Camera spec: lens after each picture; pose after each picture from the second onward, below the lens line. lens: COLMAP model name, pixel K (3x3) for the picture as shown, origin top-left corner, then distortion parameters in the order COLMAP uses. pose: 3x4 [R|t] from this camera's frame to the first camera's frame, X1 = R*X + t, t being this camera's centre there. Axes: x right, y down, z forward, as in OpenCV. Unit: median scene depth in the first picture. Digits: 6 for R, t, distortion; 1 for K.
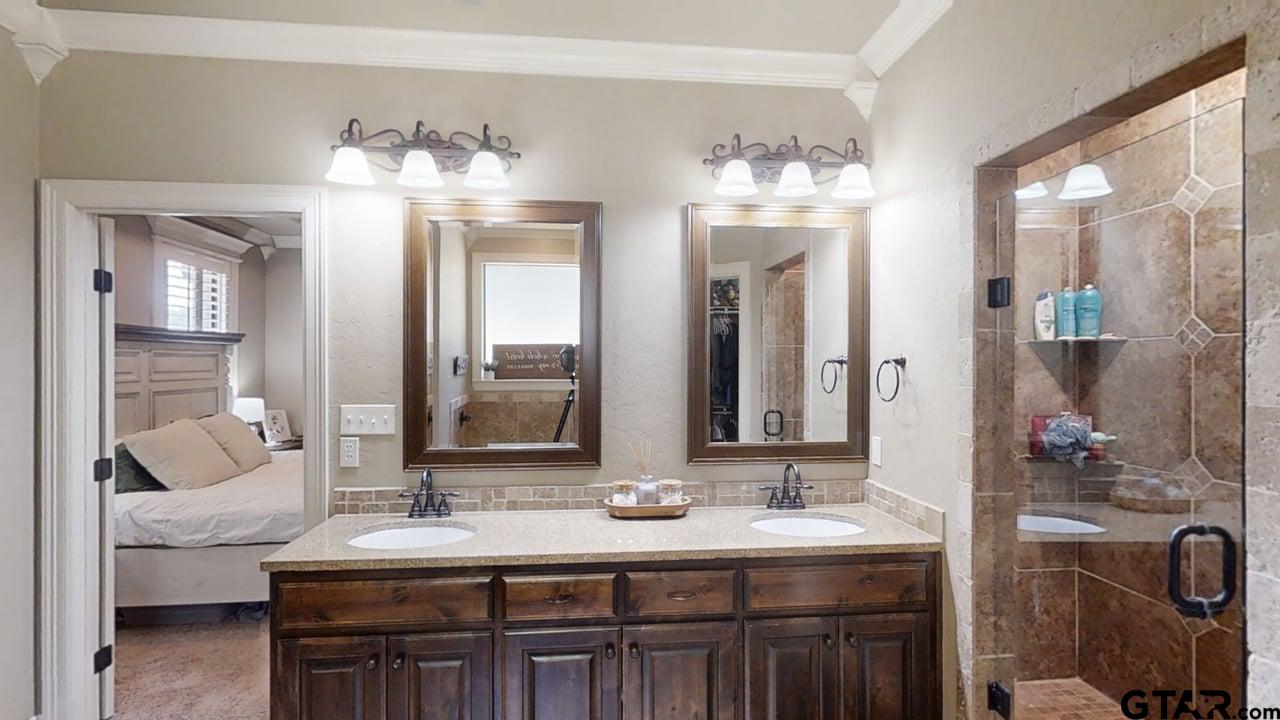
lens RADIAL K [[592.9, 0, 639.7], [0, 592.9, 364.1], [0, 0, 1]] dist [-0.000214, -0.000075]
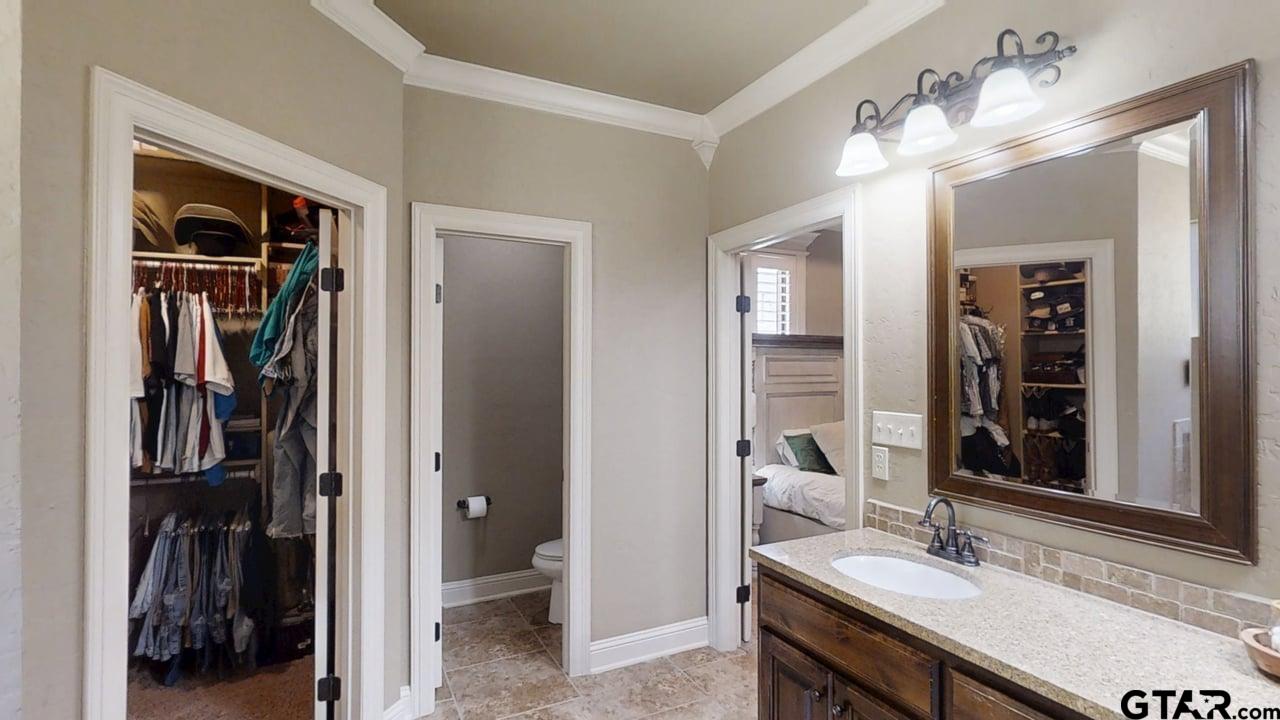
lens RADIAL K [[592.9, 0, 639.7], [0, 592.9, 364.1], [0, 0, 1]] dist [-0.000214, -0.000075]
pose [[0.366986, -0.005771, -0.930208, 0.230869], [-0.002086, 0.999973, -0.007027, 0.002458], [0.930224, 0.004519, 0.366964, 0.315449]]
